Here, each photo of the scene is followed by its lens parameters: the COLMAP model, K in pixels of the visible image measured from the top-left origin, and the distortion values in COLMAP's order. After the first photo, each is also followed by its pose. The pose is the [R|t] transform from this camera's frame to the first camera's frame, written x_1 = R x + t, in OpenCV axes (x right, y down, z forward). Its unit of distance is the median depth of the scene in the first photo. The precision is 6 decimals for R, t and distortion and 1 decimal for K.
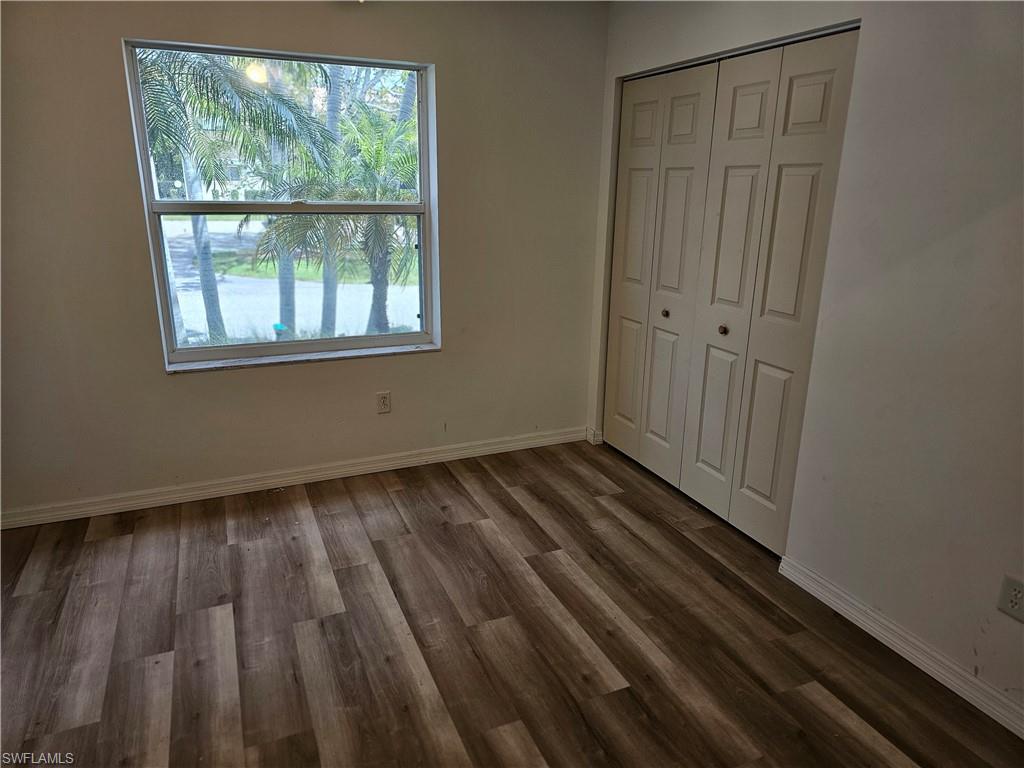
lens RADIAL K [[690.6, 0, 515.8], [0, 690.6, 374.3], [0, 0, 1]] dist [0.088839, -0.062052]
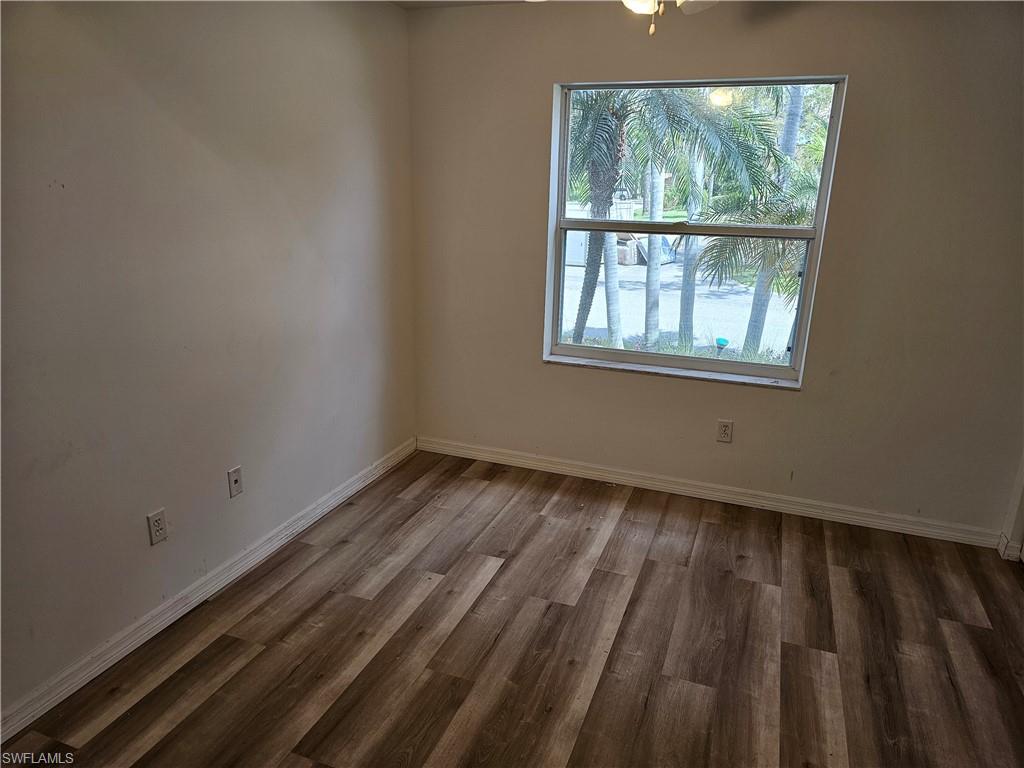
lens RADIAL K [[690.6, 0, 521.0], [0, 690.6, 376.4], [0, 0, 1]] dist [0.088839, -0.062052]
pose [[0.736051, 0.193918, -0.648556, 0.271898], [-0.204416, 0.977035, 0.060139, -0.043355], [0.645324, 0.088310, 0.758787, 0.095843]]
